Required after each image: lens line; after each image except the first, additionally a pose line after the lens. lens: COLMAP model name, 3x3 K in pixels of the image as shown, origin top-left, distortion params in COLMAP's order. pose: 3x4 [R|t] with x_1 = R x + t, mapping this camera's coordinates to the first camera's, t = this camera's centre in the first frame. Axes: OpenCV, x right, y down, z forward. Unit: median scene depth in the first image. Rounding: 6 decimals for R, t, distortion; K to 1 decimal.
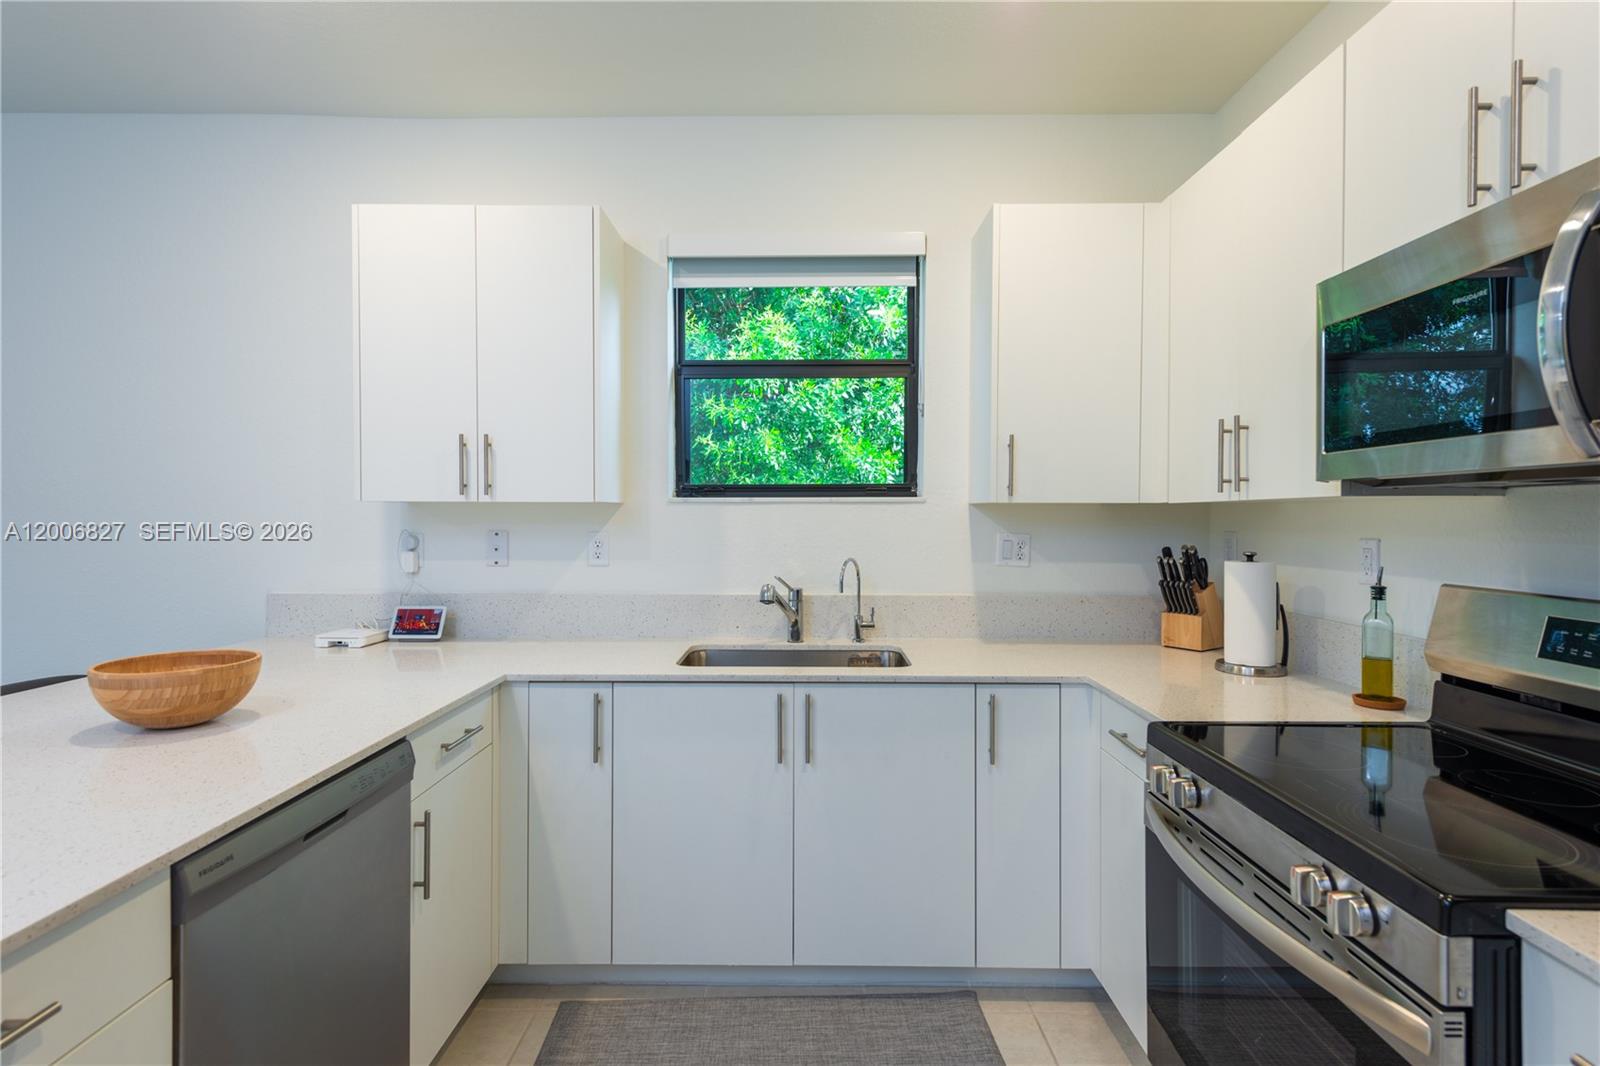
lens RADIAL K [[810.5, 0, 793.0], [0, 810.5, 525.9], [0, 0, 1]] dist [0.029721, -0.000023]
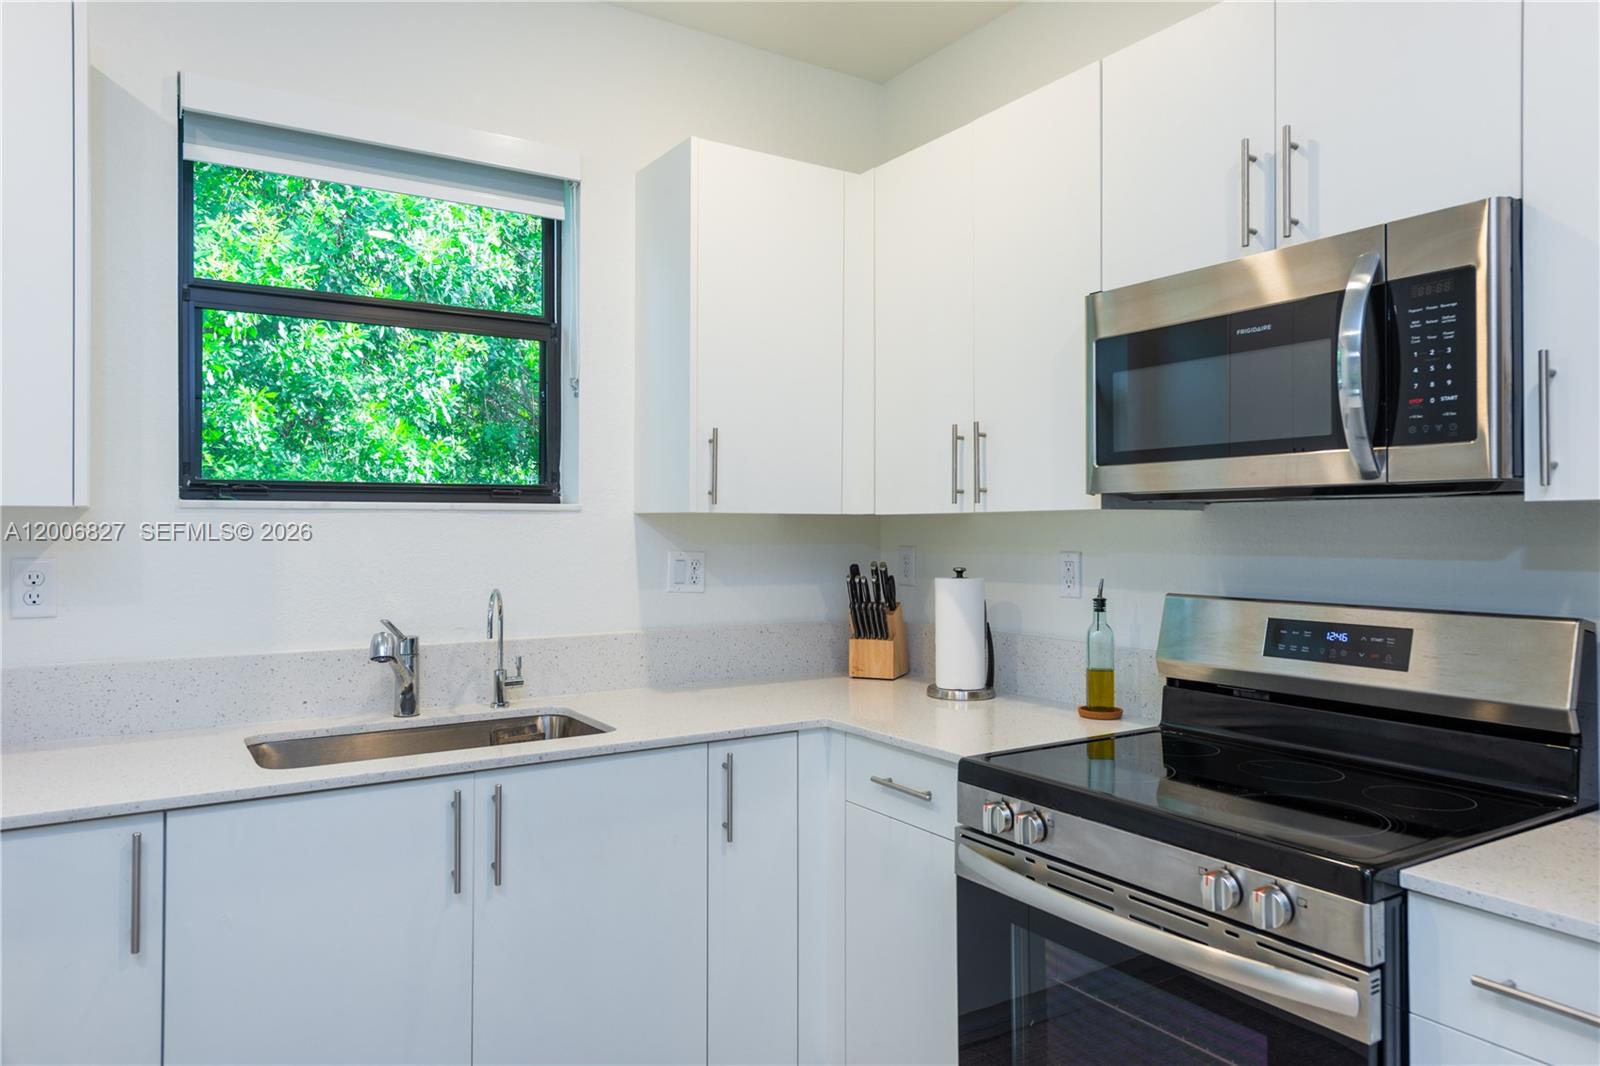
lens RADIAL K [[1076.9, 0, 800.0], [0, 1076.9, 533.0], [0, 0, 1]] dist [0.041677, -0.003727]
pose [[0.834169, -0.004240, 0.551493, -0.271231], [0.008357, 0.999953, -0.004952, -0.002903], [-0.551446, 0.008740, 0.834165, 0.075837]]
